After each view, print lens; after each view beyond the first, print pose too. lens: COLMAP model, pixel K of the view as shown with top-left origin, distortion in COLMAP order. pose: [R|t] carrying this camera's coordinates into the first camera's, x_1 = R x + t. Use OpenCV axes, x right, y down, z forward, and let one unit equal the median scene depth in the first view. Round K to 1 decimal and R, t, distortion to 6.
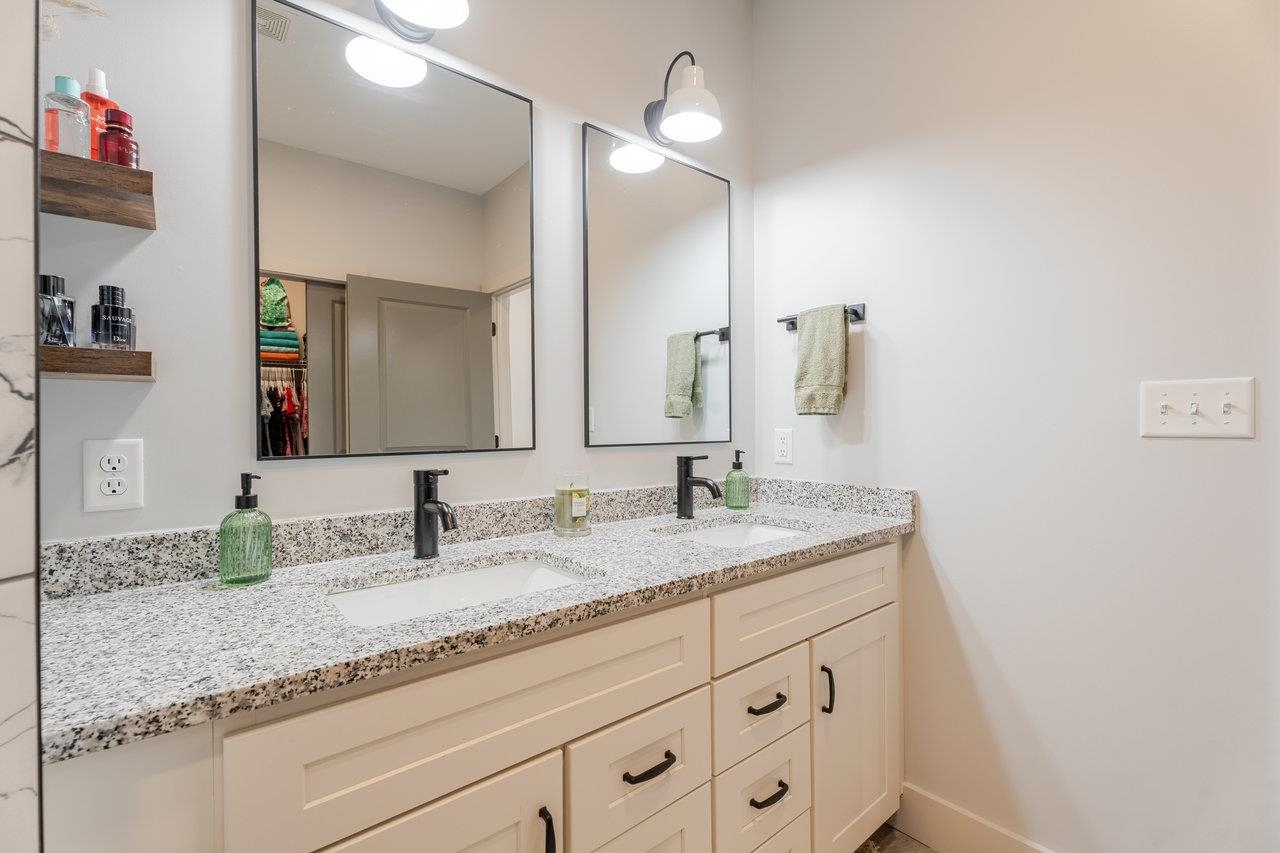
lens RADIAL K [[561.2, 0, 640.4], [0, 561.2, 425.5], [0, 0, 1]] dist [-0.001303, 0.000140]
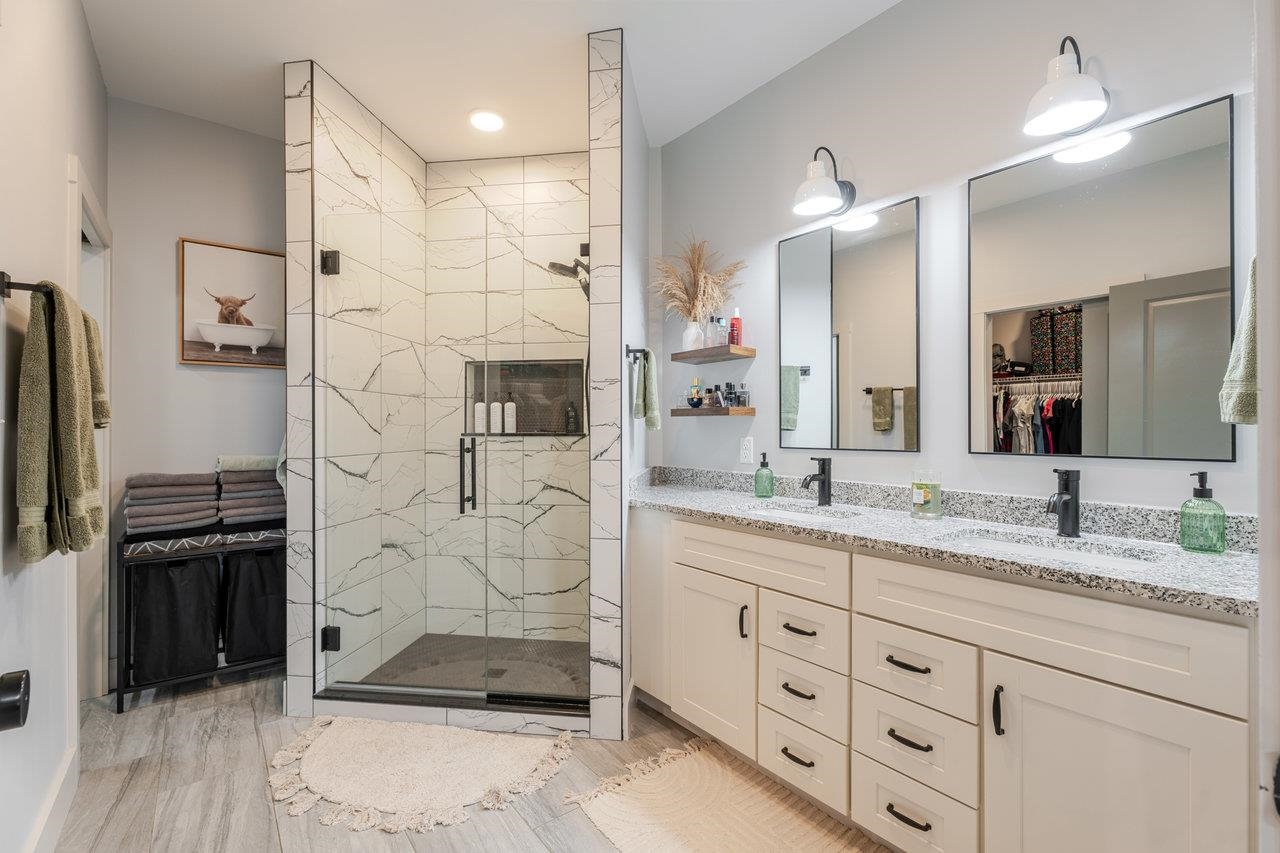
lens RADIAL K [[561.2, 0, 640.9], [0, 561.2, 429.0], [0, 0, 1]] dist [-0.001303, 0.000140]
pose [[-0.025089, 0.002606, -0.999682, 1.227096], [-0.004841, 0.999985, 0.002728, -0.013959], [0.999674, 0.004908, -0.025076, 0.378196]]
